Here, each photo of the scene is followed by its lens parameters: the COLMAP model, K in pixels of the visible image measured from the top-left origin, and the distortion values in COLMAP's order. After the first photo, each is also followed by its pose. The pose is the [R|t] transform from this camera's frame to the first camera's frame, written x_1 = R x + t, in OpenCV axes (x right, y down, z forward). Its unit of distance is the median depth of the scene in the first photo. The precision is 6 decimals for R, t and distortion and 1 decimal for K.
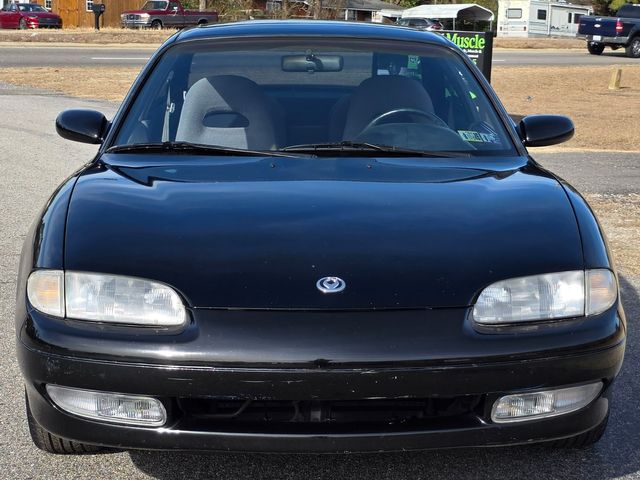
lens RADIAL K [[1557.0, 0, 320.0], [0, 1557.0, 240.0], [0, 0, 1]] dist [0.135879, 0.359323]
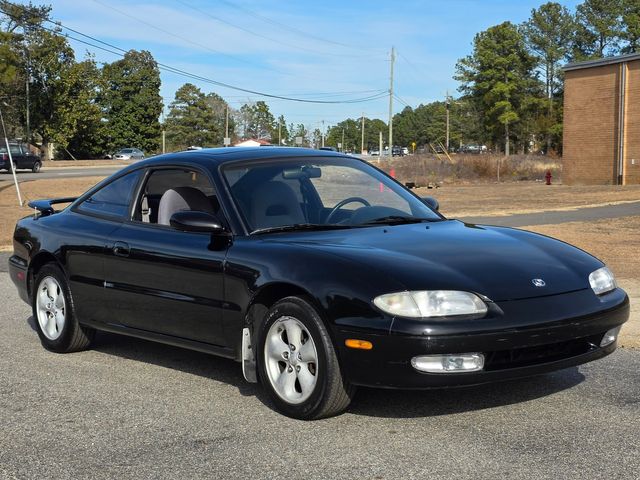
lens RADIAL K [[1281.7, 0, 381.2], [0, 1281.7, 217.6], [0, 0, 1]] dist [0.292355, -1.245232]
pose [[0.796395, -0.065736, 0.601193, -1.019170], [0.115527, 0.992305, -0.044537, -0.001383], [-0.593639, 0.104923, 0.797862, -0.119395]]
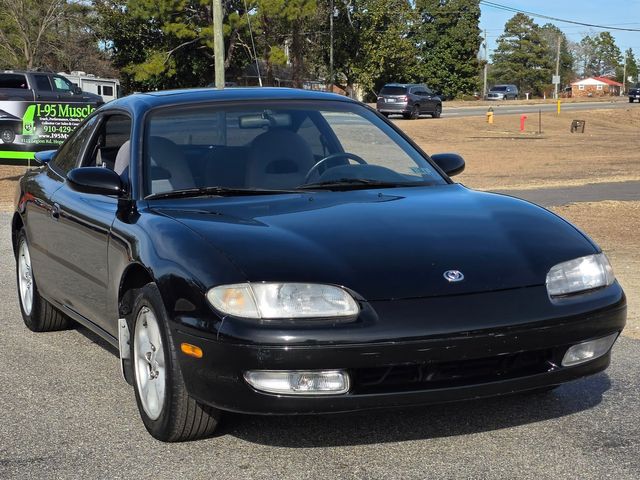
lens RADIAL K [[1453.4, 0, 339.0], [0, 1453.4, 241.3], [0, 0, 1]] dist [0.224565, -0.546195]
pose [[0.937400, -0.070243, 0.341097, -0.492722], [0.083221, 0.996253, -0.023547, 0.019762], [-0.338164, 0.050460, 0.939733, -0.146775]]
